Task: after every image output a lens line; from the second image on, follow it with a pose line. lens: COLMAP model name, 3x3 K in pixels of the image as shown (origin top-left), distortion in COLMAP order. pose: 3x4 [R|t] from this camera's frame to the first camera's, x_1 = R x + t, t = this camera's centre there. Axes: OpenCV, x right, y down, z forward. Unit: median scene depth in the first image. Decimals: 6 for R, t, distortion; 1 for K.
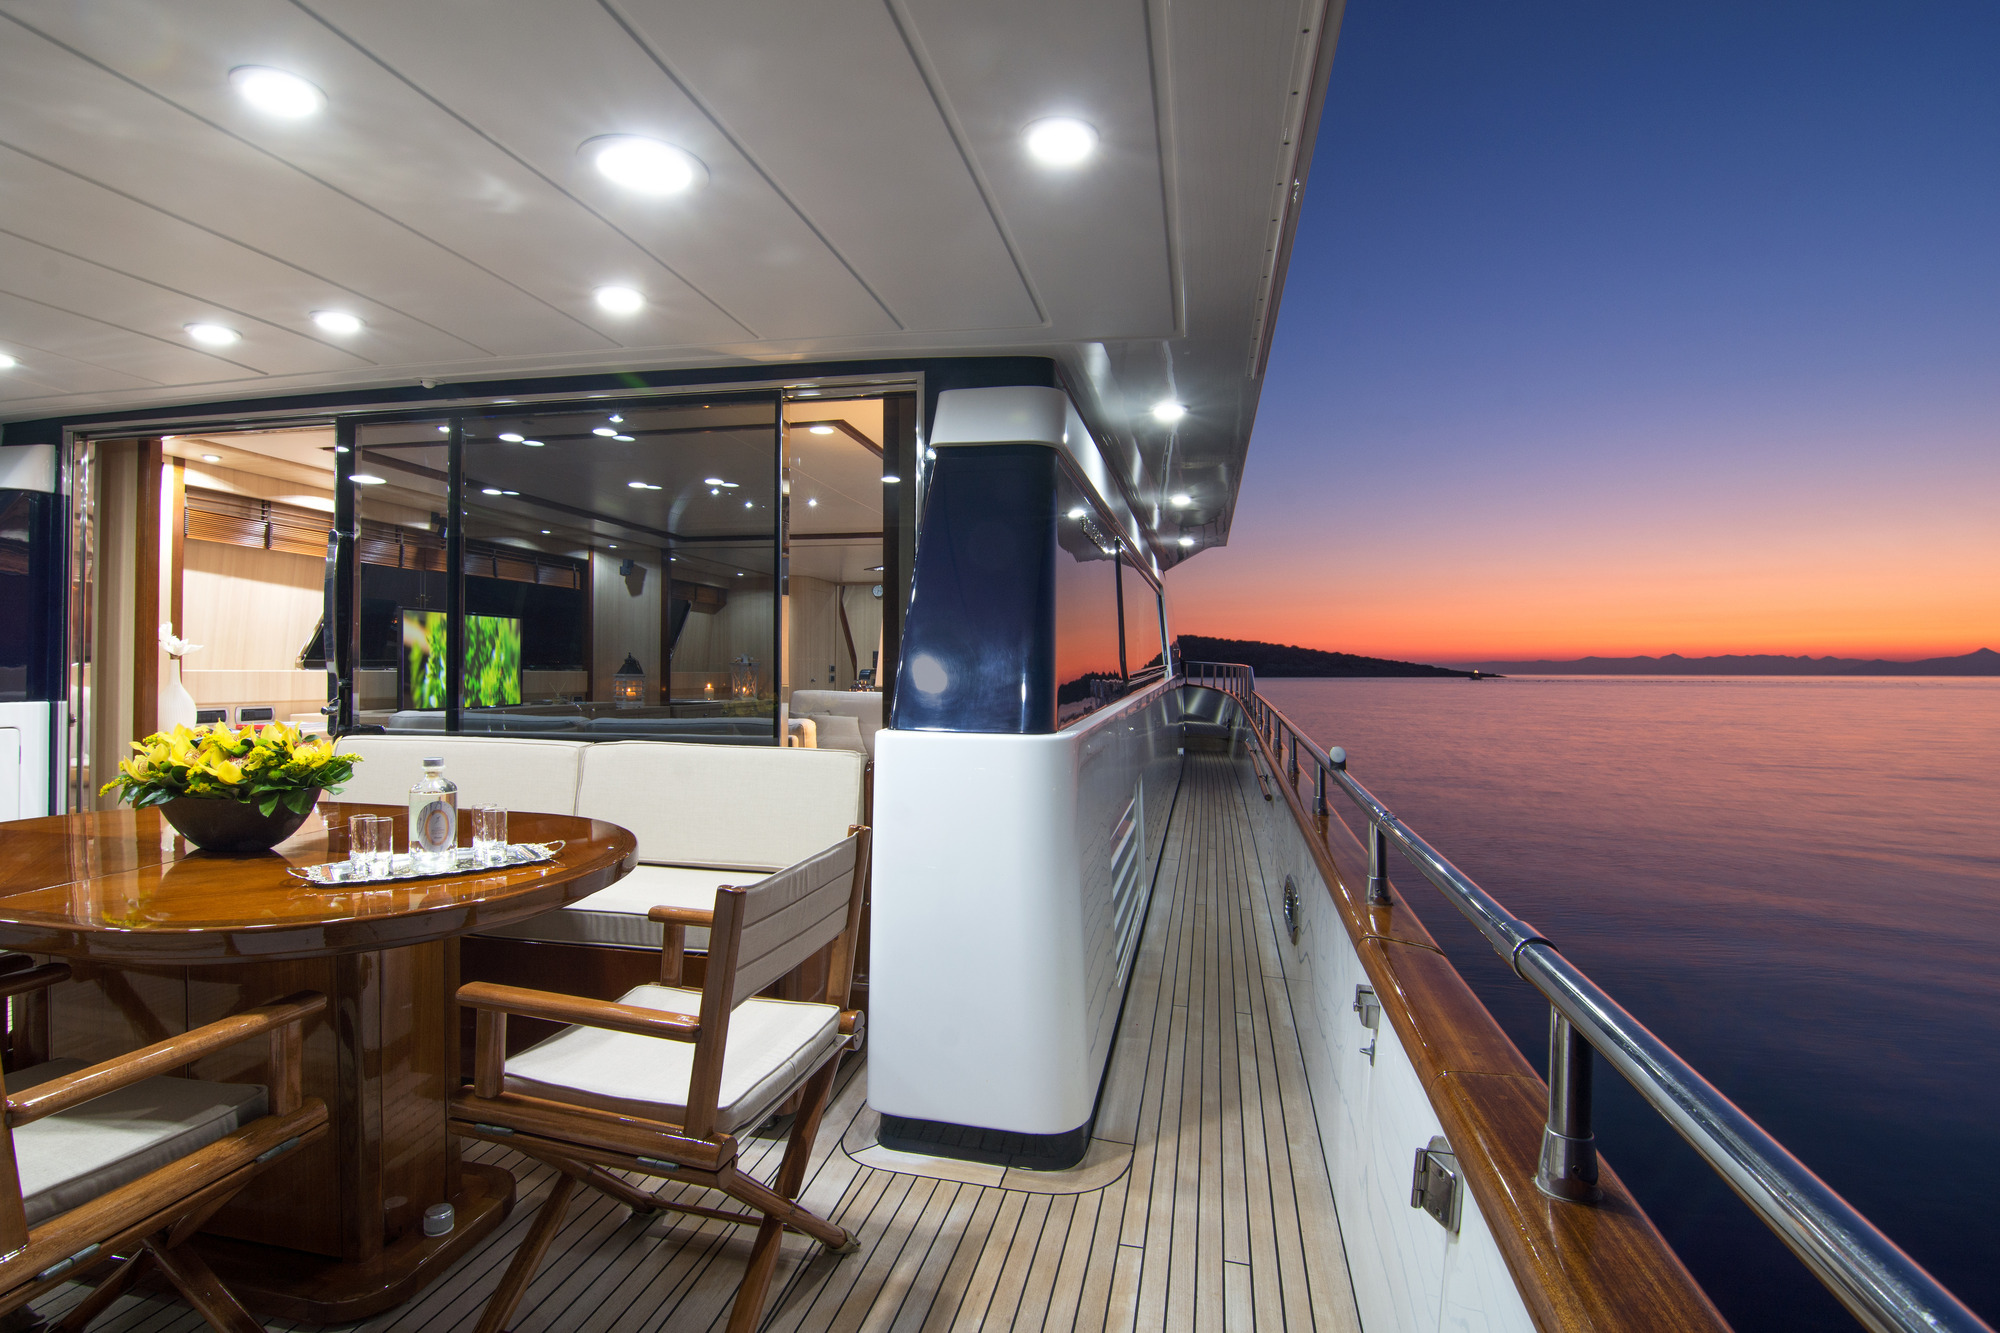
lens RADIAL K [[967.3, 0, 997.1], [0, 967.3, 656.6], [0, 0, 1]] dist [-0.022686, -0.000181]
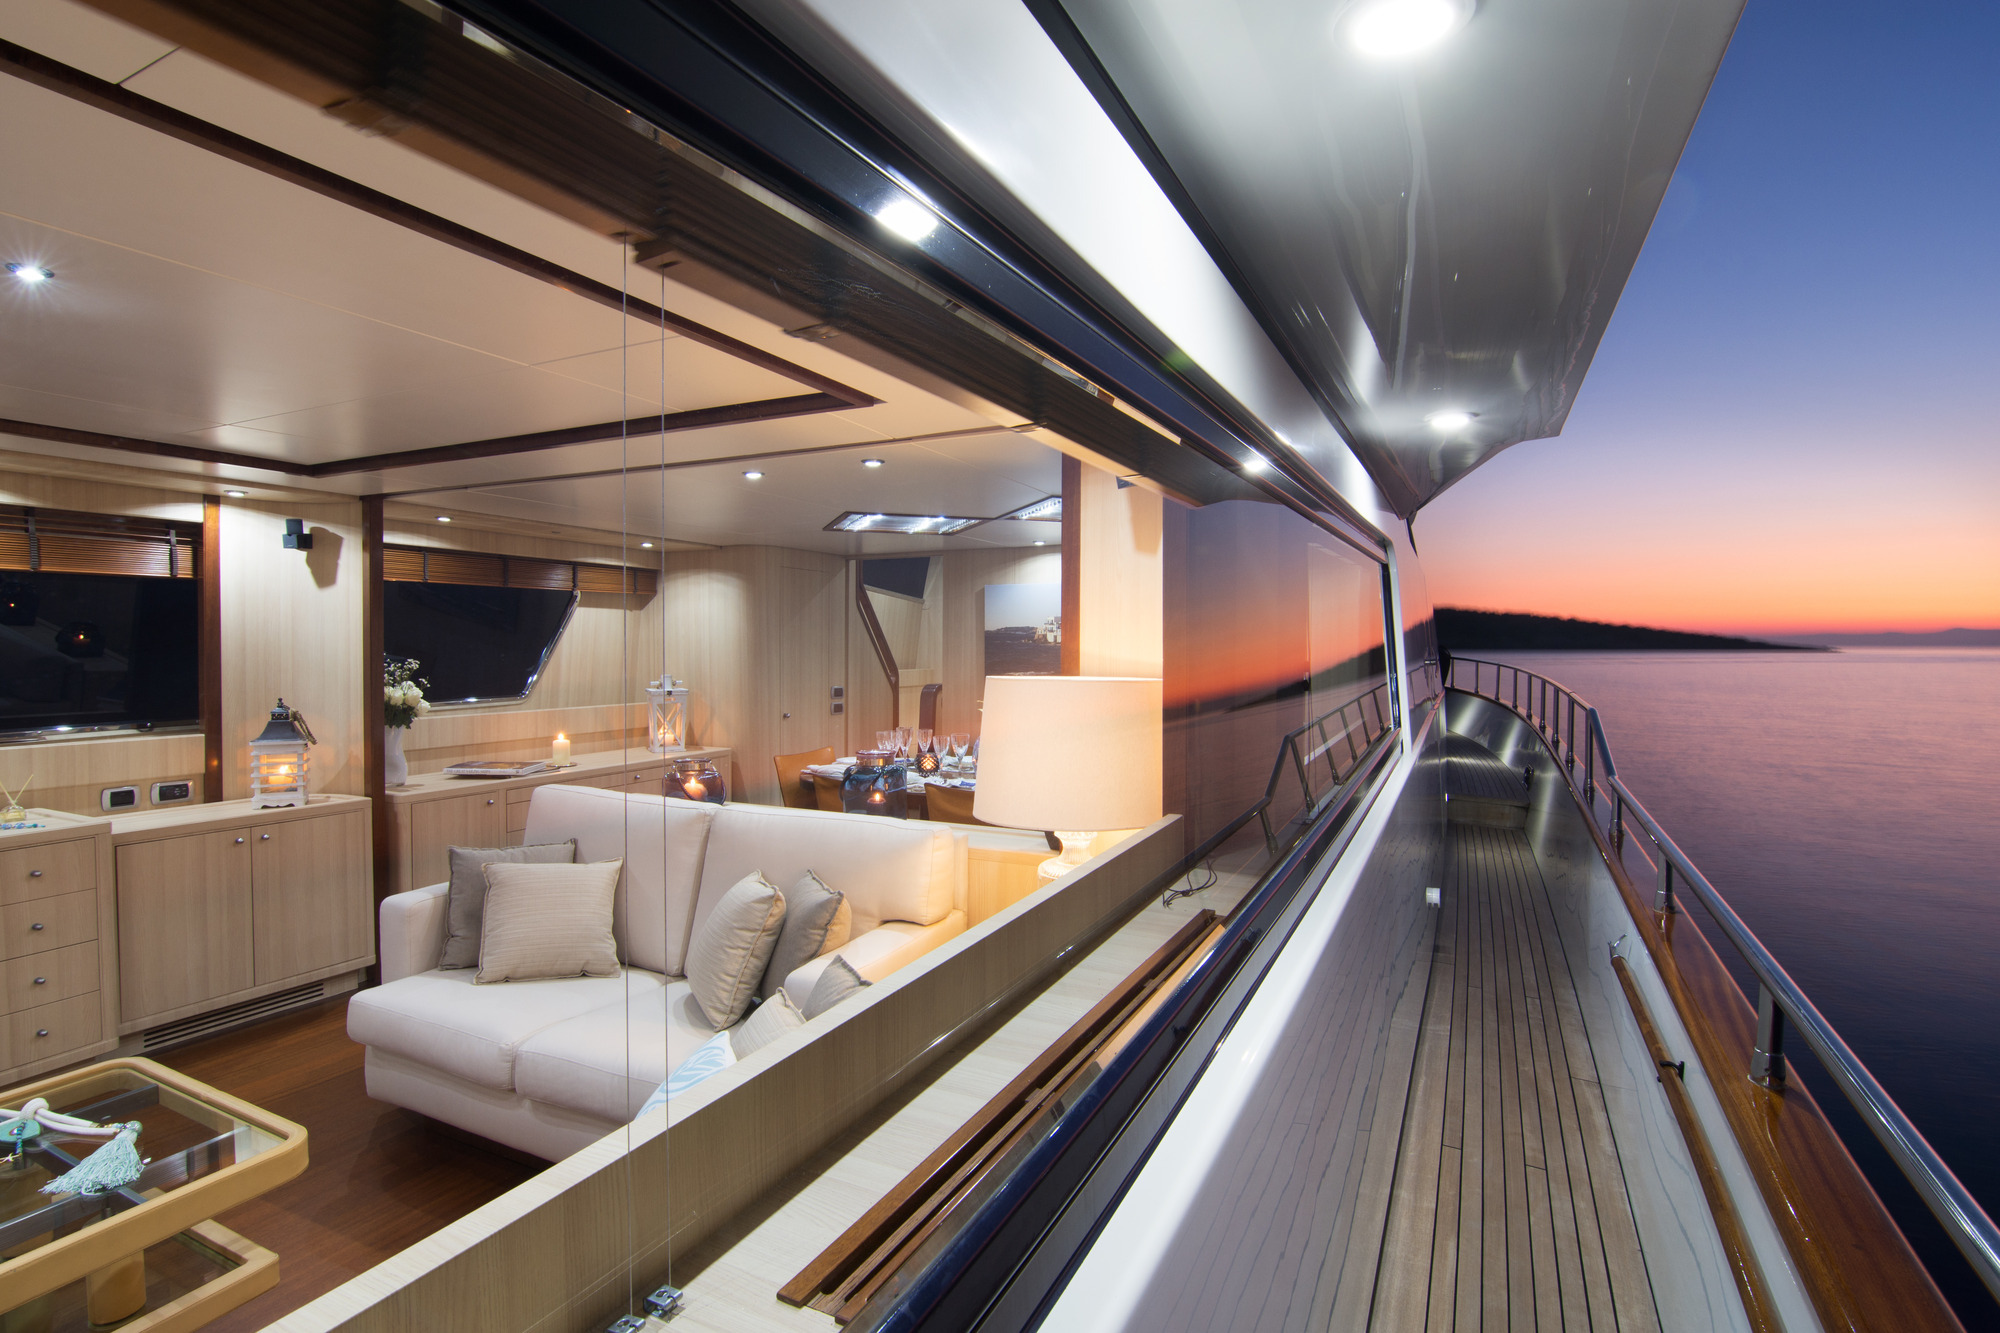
lens RADIAL K [[967.3, 0, 997.1], [0, 967.3, 656.6], [0, 0, 1]] dist [-0.022686, -0.000181]
pose [[0.969413, 0.005194, -0.245379, 0.112931], [0.002212, 0.999551, 0.029894, -0.039884], [0.245424, -0.029523, 0.968966, 0.578580]]
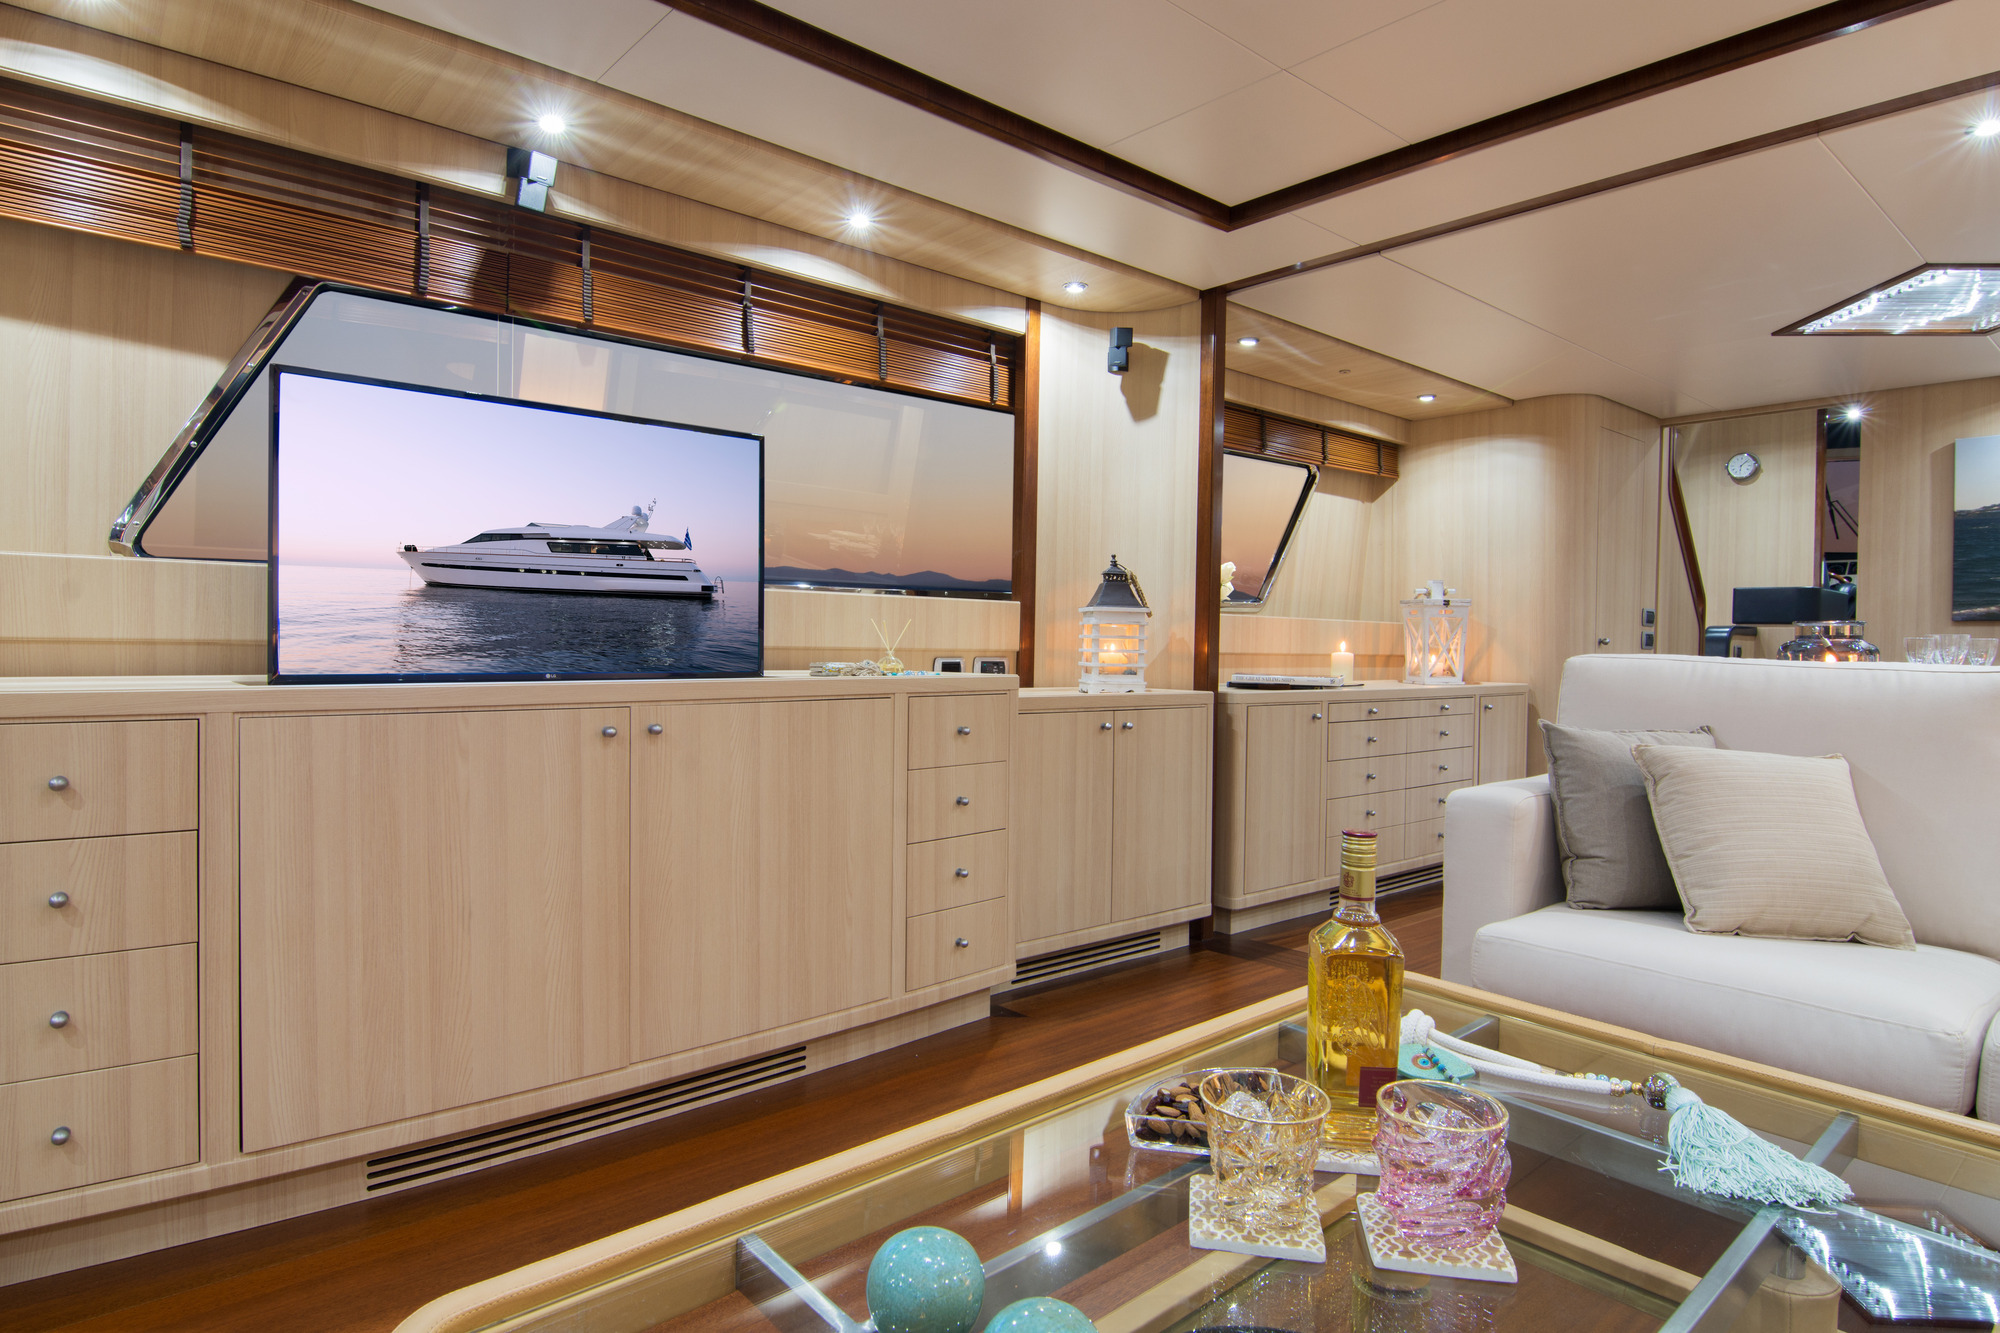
lens RADIAL K [[1120.1, 0, 996.4], [0, 1120.1, 648.9], [0, 0, 1]] dist [0.002243, -0.000129]
pose [[0.794131, 0.014045, -0.607584, -0.134131], [-0.003555, 0.999823, 0.018466, 0.025348], [0.607736, -0.012505, 0.794040, 0.582511]]
